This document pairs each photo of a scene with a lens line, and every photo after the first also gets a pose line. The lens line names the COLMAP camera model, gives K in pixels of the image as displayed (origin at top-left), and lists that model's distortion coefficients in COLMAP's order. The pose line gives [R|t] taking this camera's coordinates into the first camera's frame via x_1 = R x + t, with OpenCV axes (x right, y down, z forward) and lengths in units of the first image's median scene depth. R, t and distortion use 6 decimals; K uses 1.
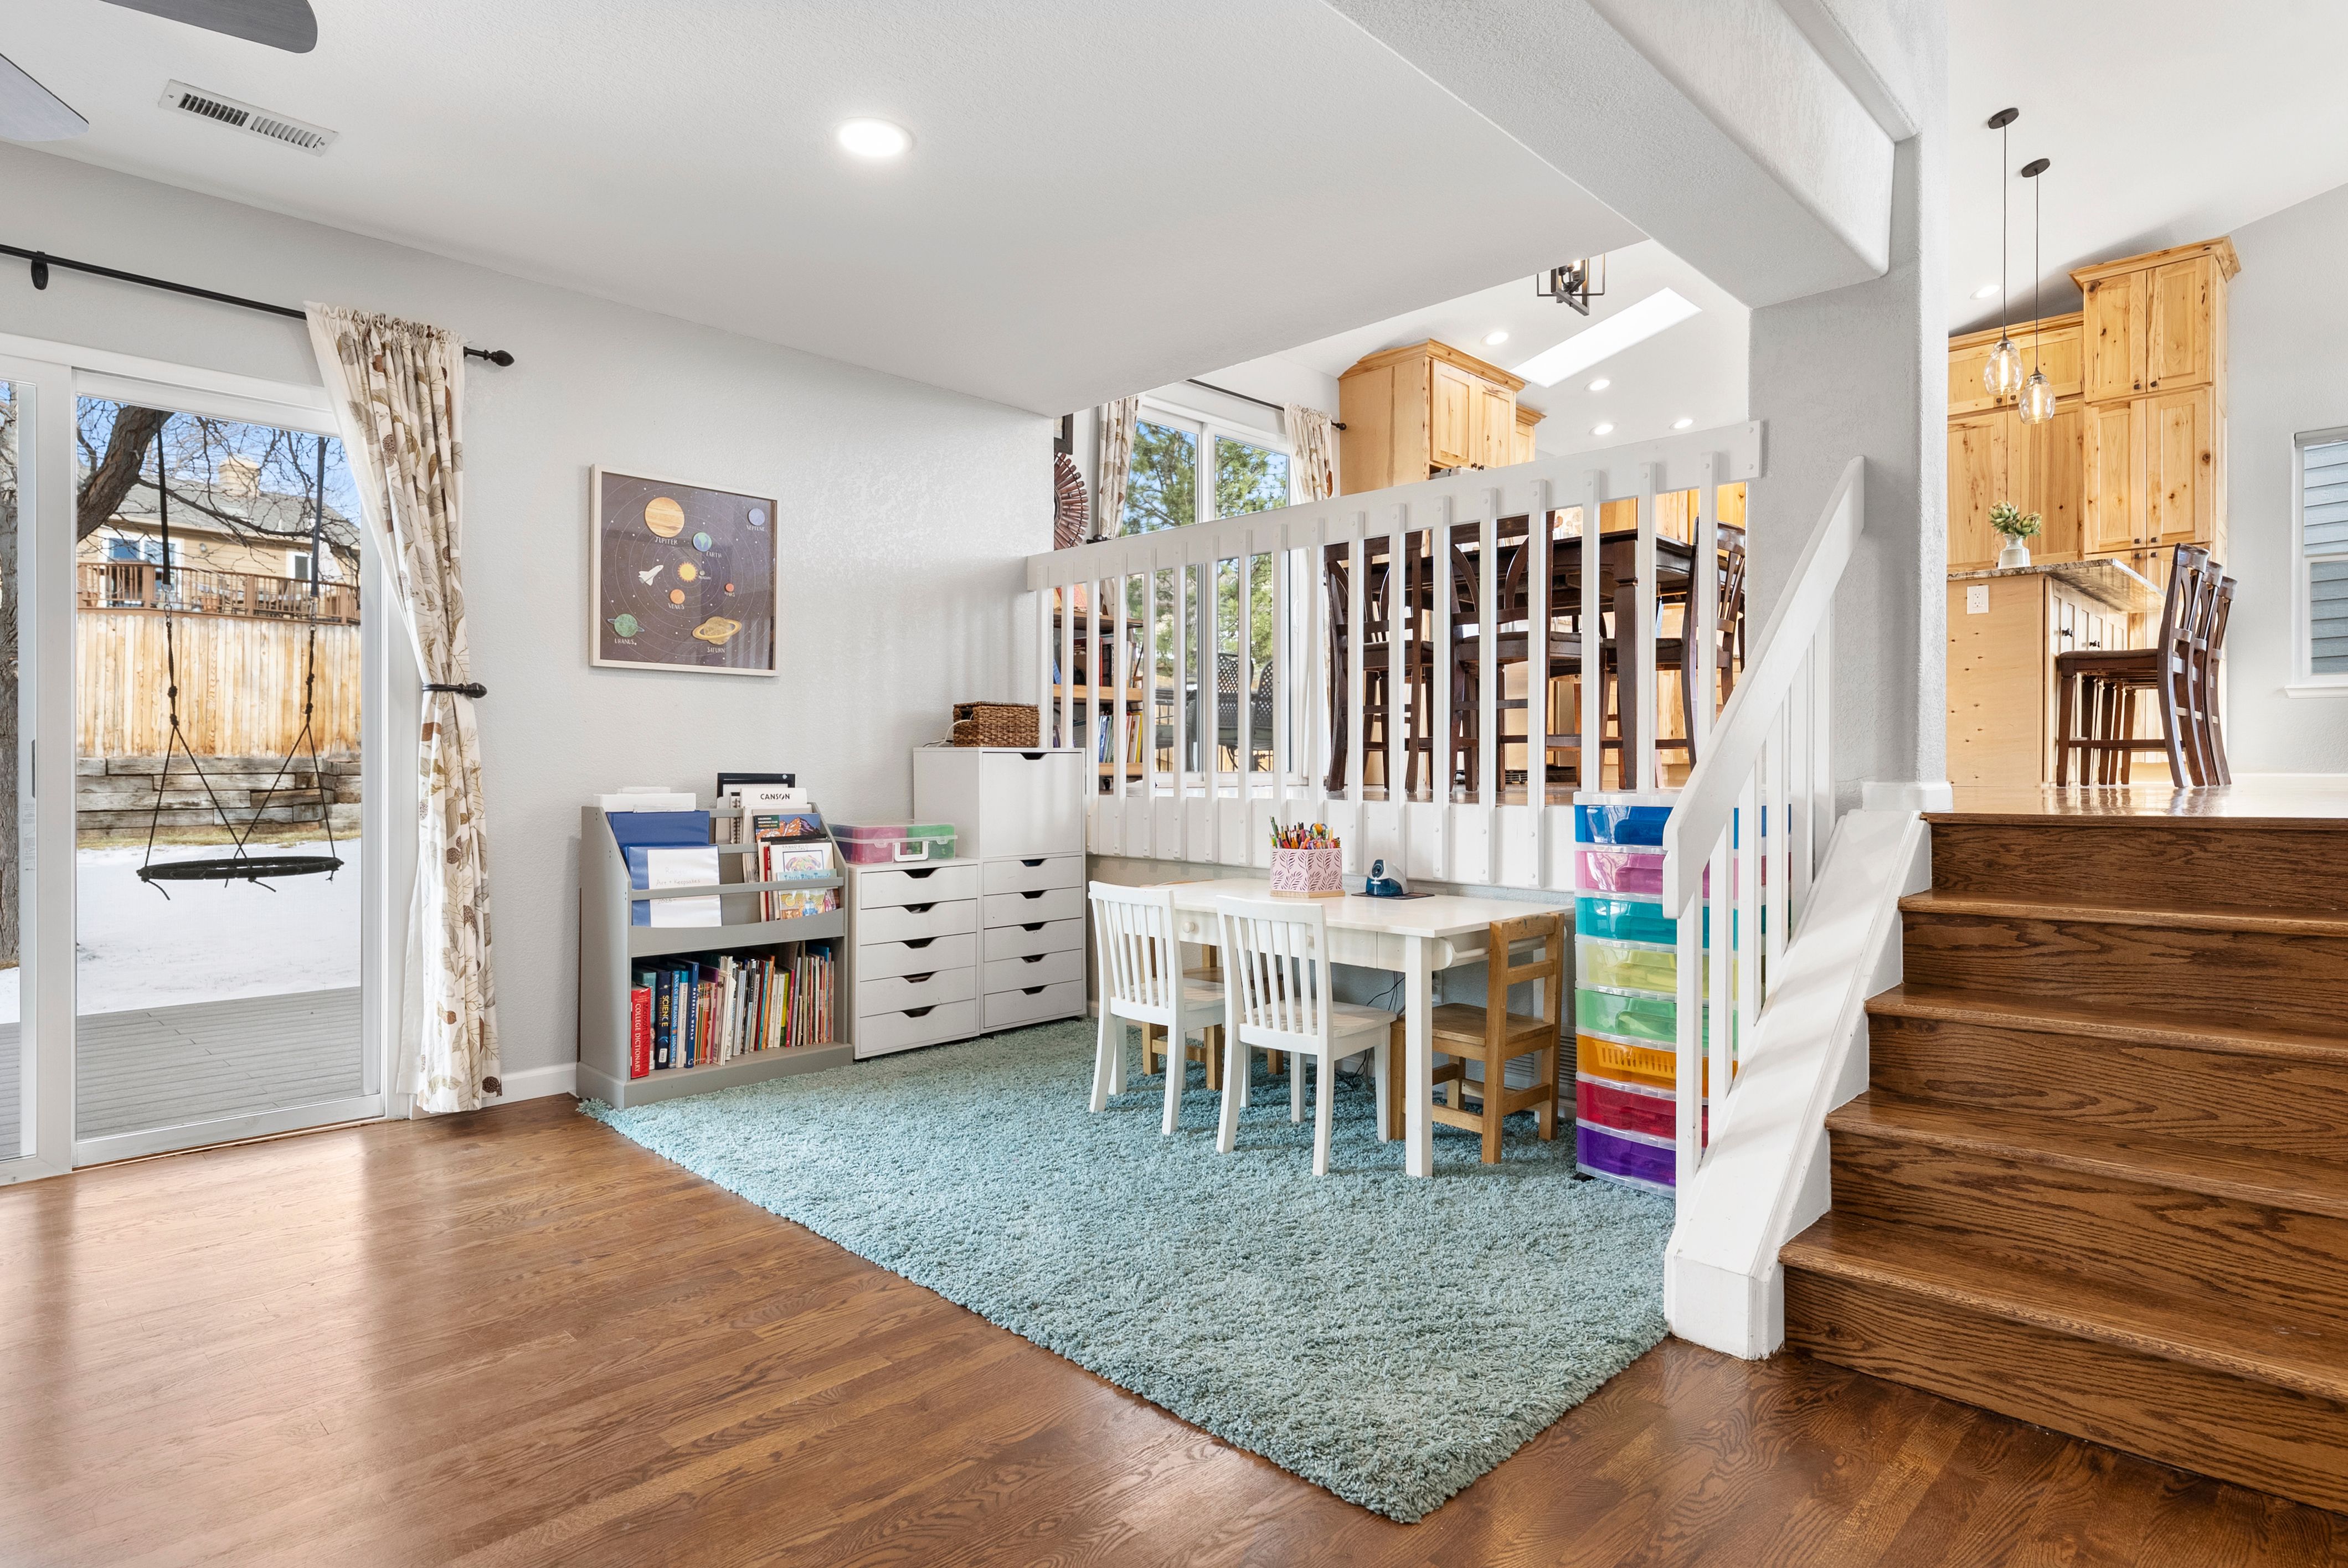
lens RADIAL K [[1253.7, 0, 1175.3], [0, 1253.7, 774.7], [0, 0, 1]] dist [-0.000393, -0.000436]
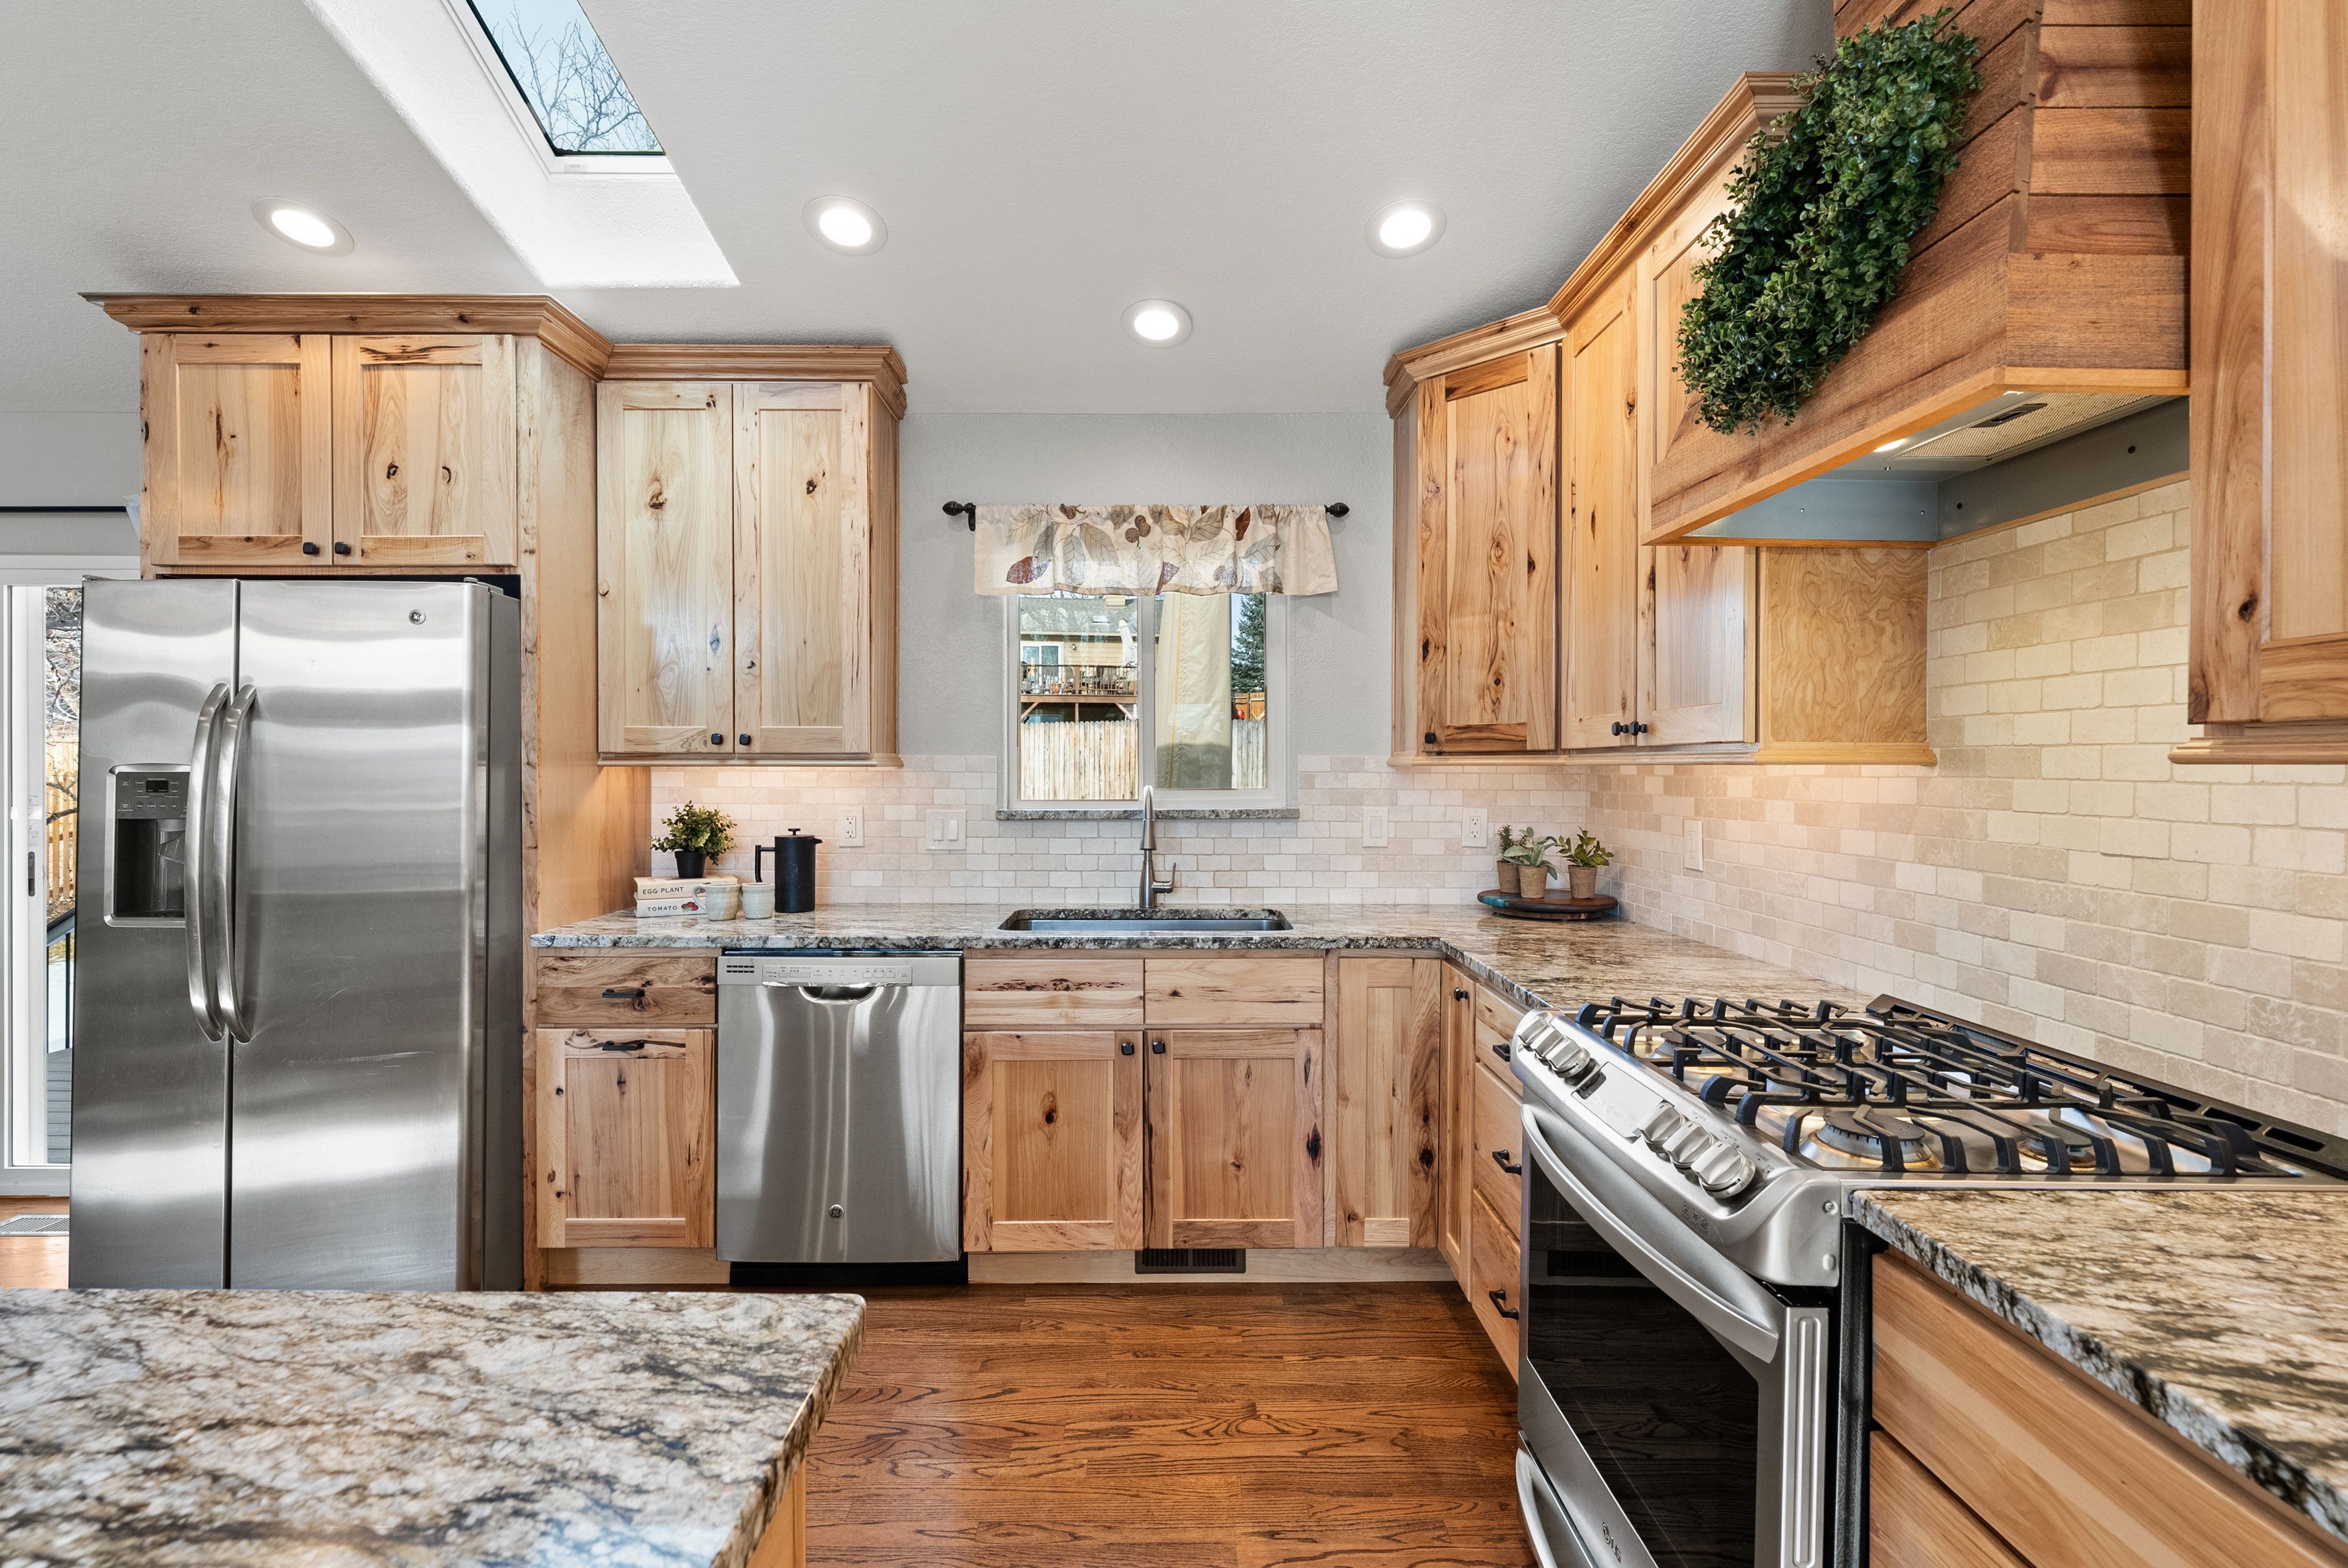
lens RADIAL K [[1052.5, 0, 1168.2], [0, 1052.5, 774.3], [0, 0, 1]] dist [0.001567, -0.000557]
pose [[0.707316, 0.007193, -0.706861, 0.691396], [-0.005261, 0.999974, 0.004911, -0.173724], [0.706878, 0.000245, 0.707336, 0.949329]]
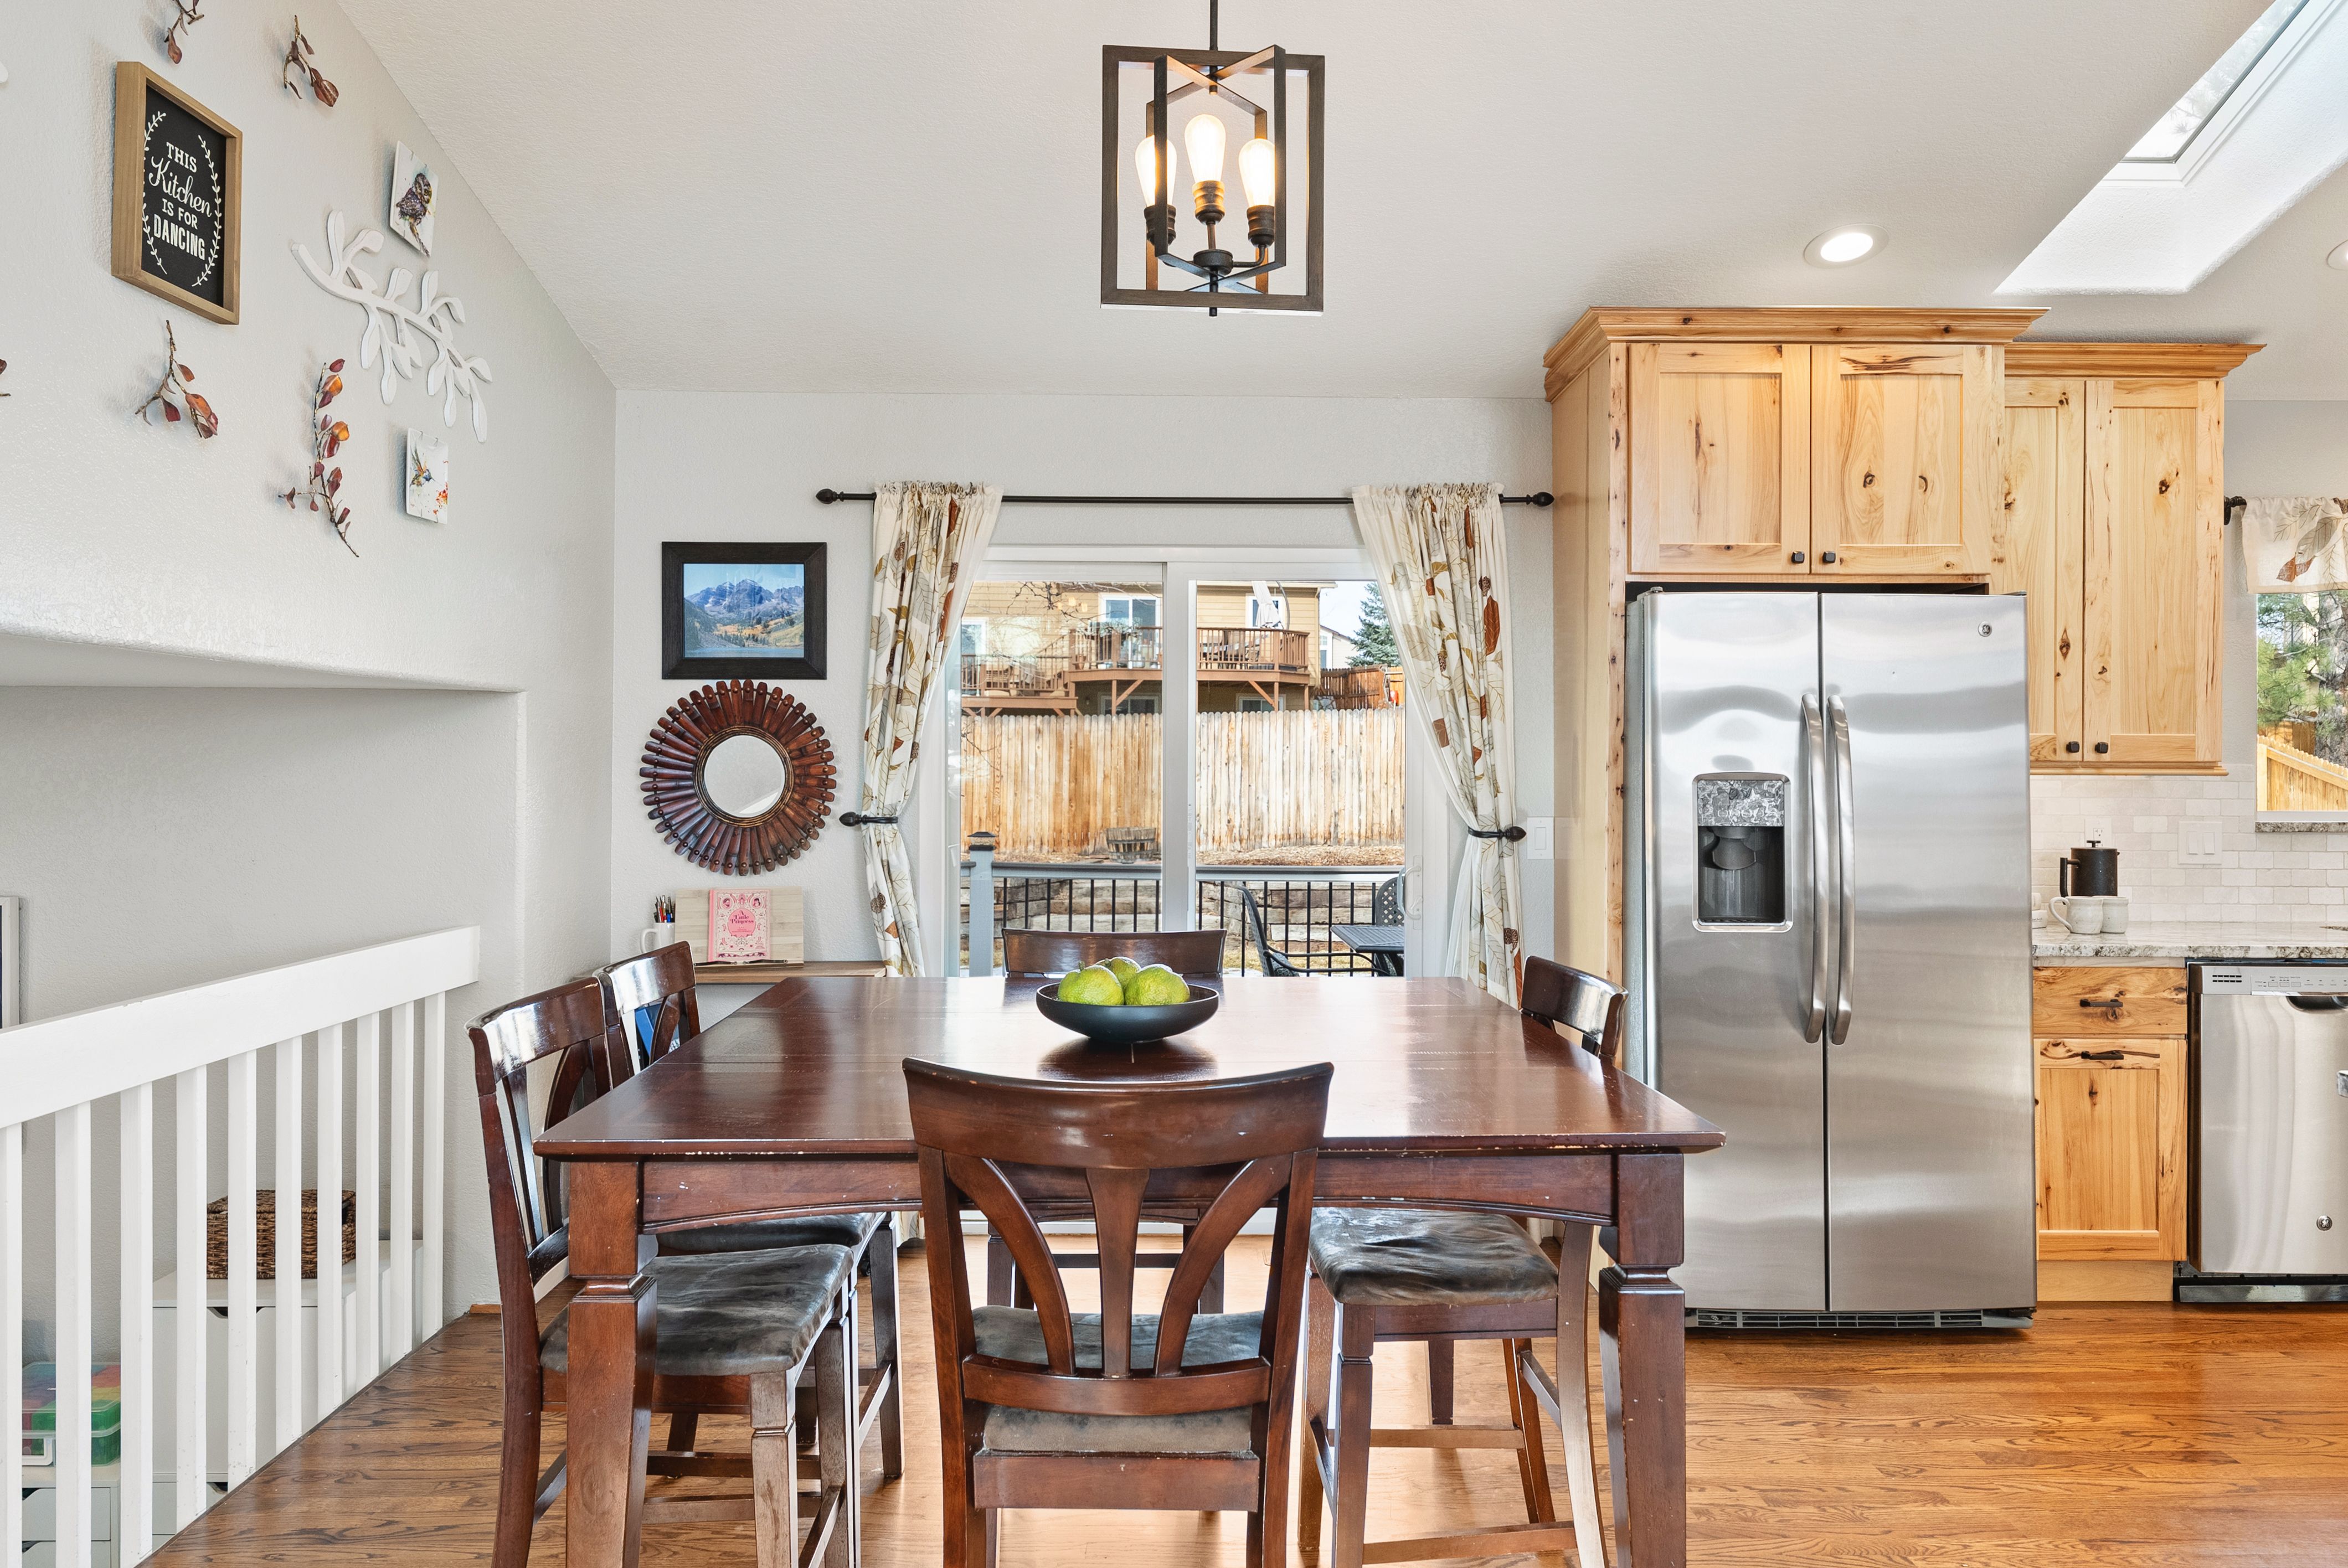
lens RADIAL K [[1531.6, 0, 1176.6], [0, 1531.6, 760.9], [0, 0, 1]] dist [0.003506, -0.001765]
pose [[0.710736, -0.000457, -0.703458, 0.451837], [-0.007599, 0.999936, -0.008327, -0.171922], [0.703417, 0.011264, 0.710688, 0.483187]]
